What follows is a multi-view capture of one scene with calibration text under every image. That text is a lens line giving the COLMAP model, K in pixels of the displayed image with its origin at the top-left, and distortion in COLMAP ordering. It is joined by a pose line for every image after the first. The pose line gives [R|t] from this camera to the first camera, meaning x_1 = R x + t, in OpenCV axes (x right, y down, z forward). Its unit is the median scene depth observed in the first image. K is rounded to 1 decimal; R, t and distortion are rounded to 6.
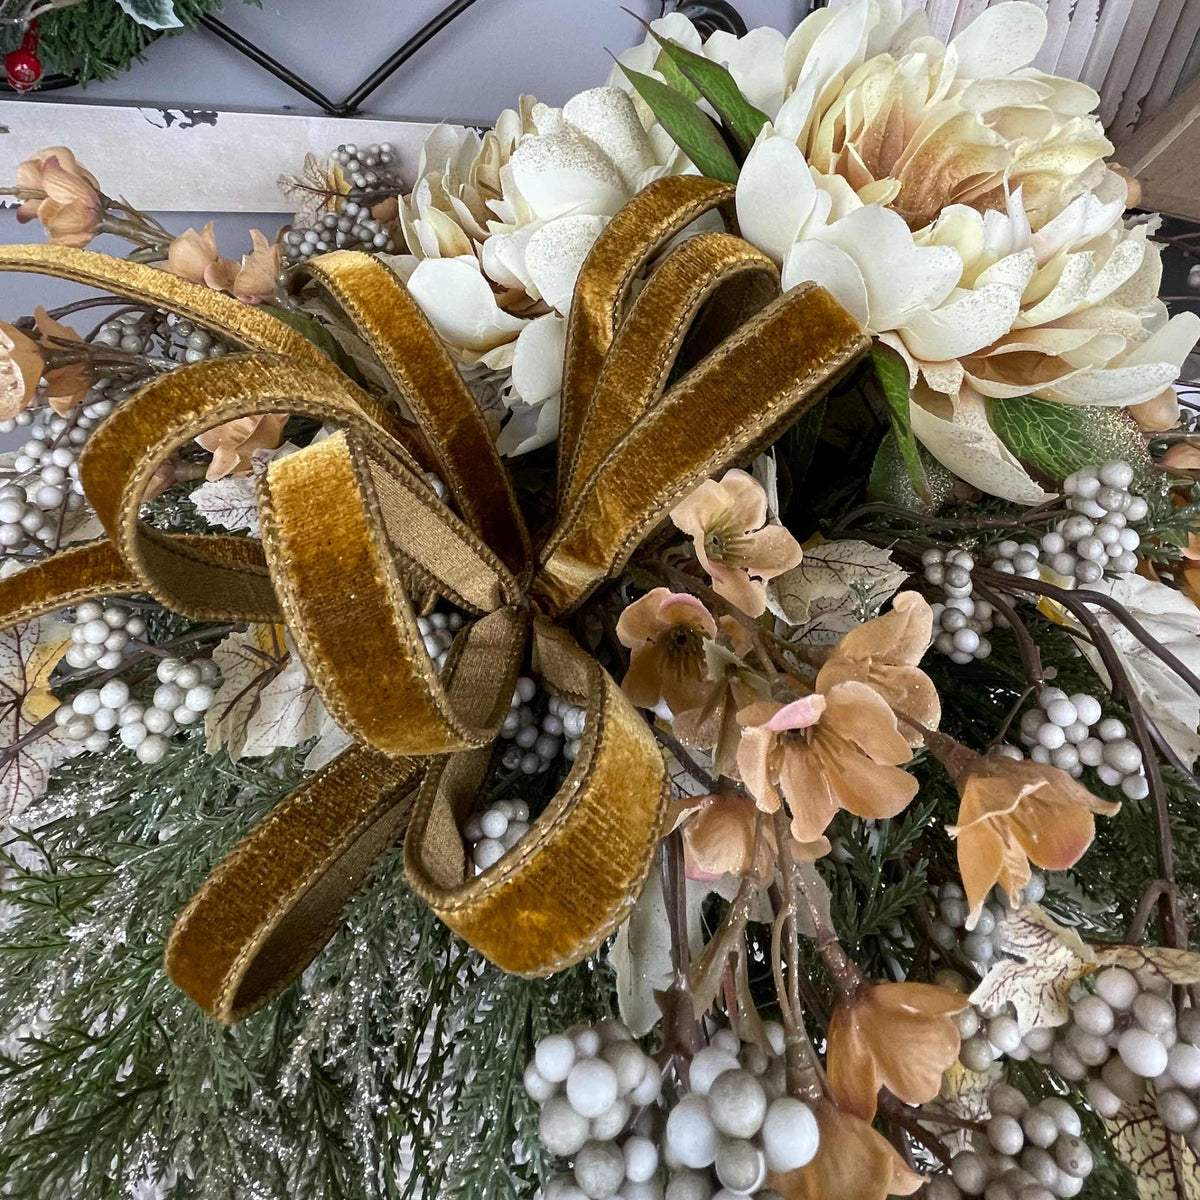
lens RADIAL K [[1321.6, 0, 598.9], [0, 1321.6, 635.4], [0, 0, 1]] dist [0.020359, -0.046016]
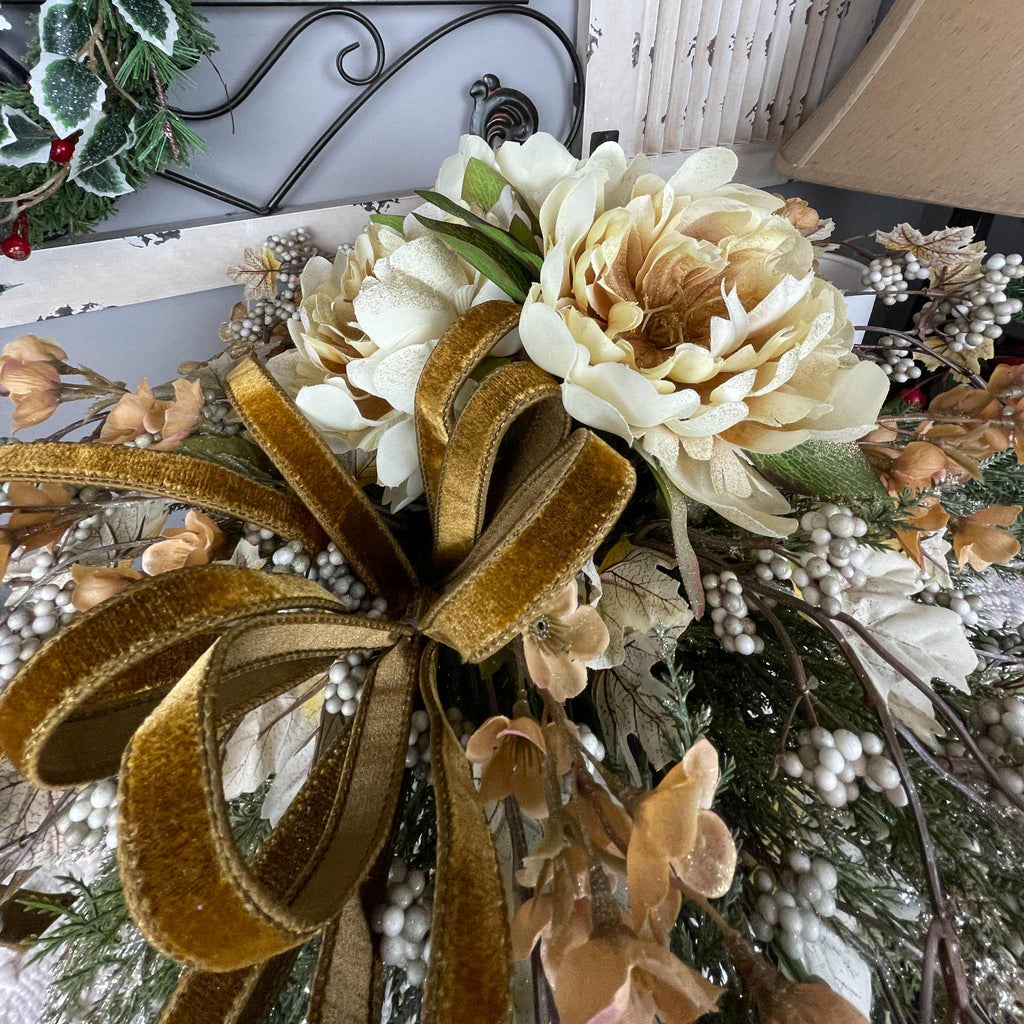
lens RADIAL K [[816.9, 0, 527.5], [0, 816.9, 446.0], [0, 0, 1]] dist [-0.007984, 0.013647]
pose [[0.988075, -0.153570, 0.011169, 0.077088], [0.153375, 0.988029, 0.016595, -0.213488], [-0.013584, -0.014684, 0.999800, 0.177697]]
